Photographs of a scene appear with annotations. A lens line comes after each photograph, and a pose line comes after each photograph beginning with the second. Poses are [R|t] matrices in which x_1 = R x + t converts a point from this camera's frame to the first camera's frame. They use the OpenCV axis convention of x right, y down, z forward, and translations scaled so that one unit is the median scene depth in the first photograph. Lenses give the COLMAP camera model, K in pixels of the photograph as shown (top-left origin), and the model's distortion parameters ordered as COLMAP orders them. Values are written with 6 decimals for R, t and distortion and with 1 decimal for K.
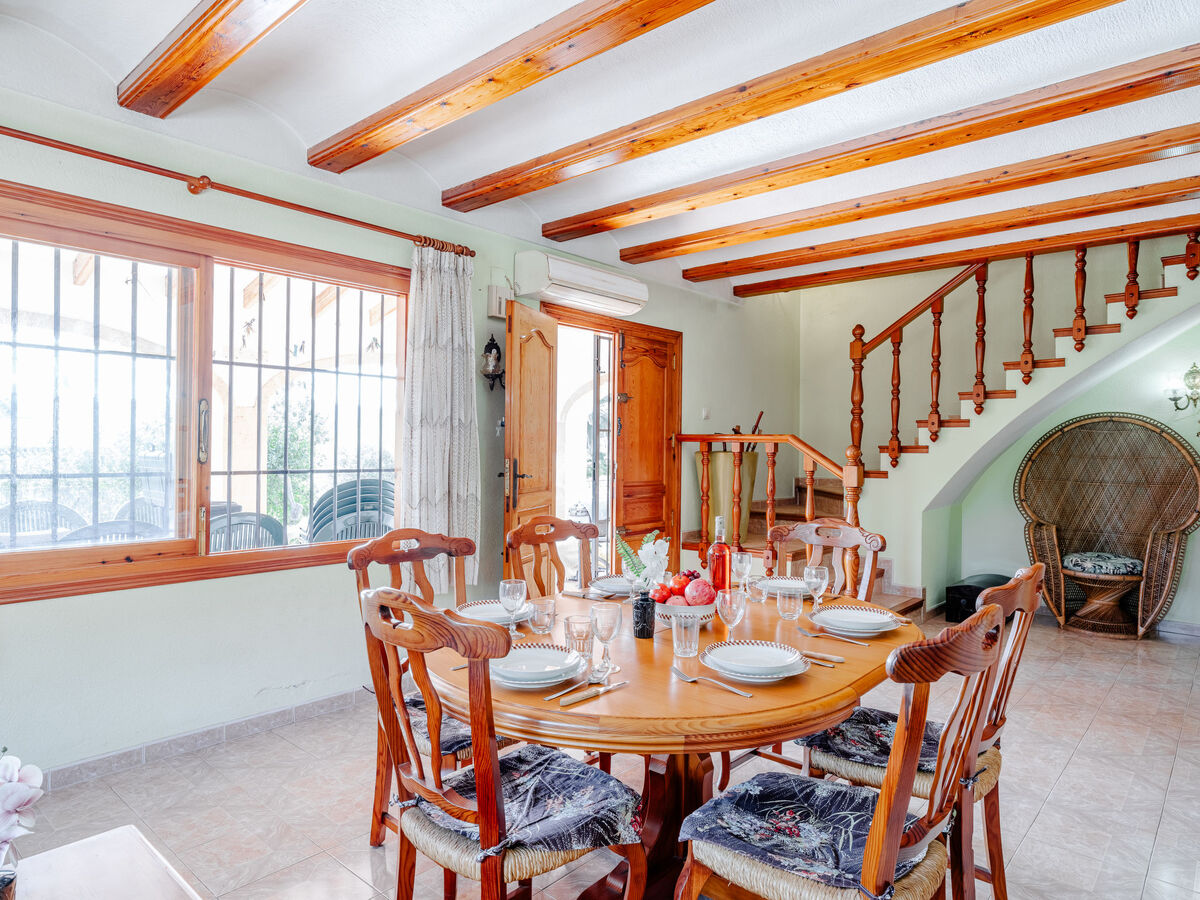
lens RADIAL K [[727.6, 0, 594.3], [0, 727.6, 456.8], [0, 0, 1]] dist [-0.000615, 0.000945]
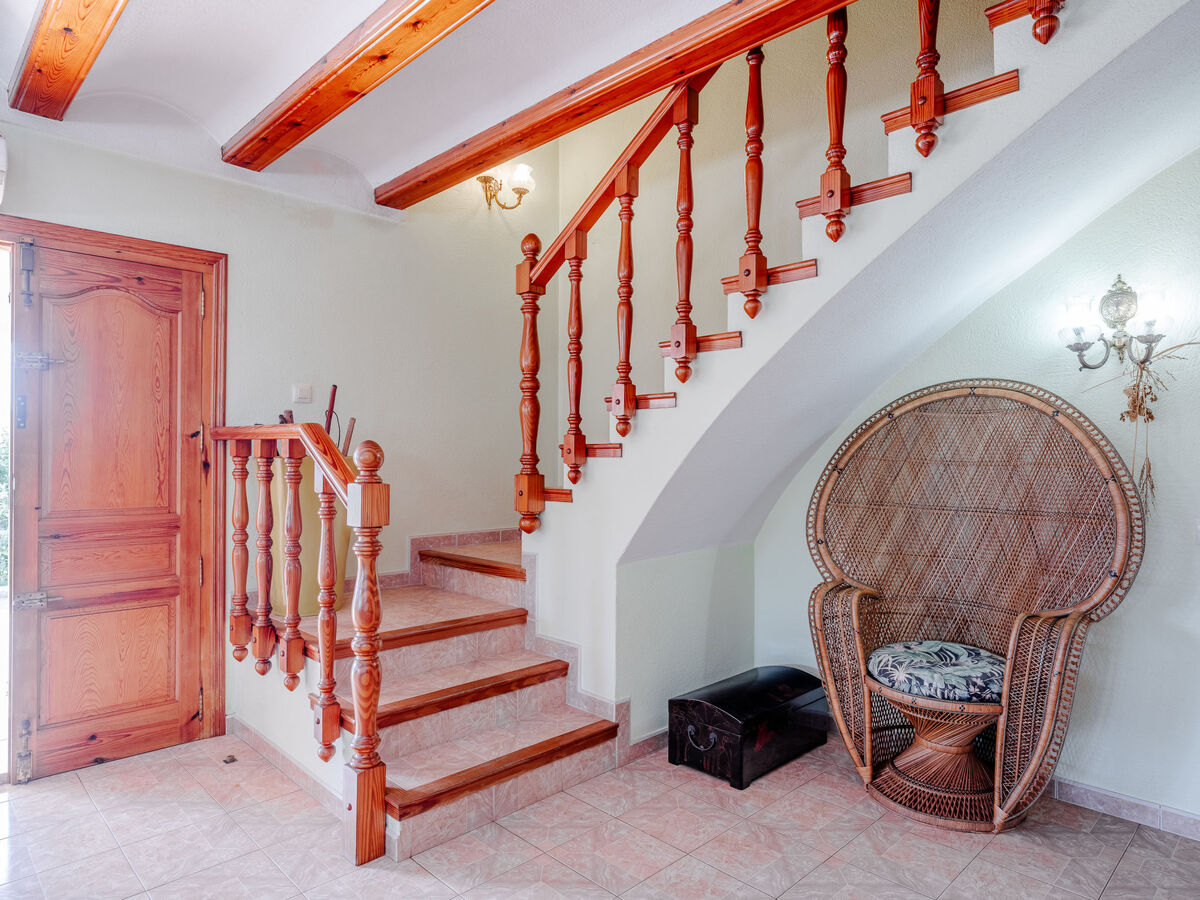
lens RADIAL K [[730.6, 0, 591.5], [0, 730.6, 460.7], [0, 0, 1]] dist [-0.008072, 0.003359]
pose [[0.997378, -0.004836, -0.072200, 0.487294], [0.004442, 0.999974, -0.005606, 0.000536], [0.072225, 0.005270, 0.997374, 0.463007]]
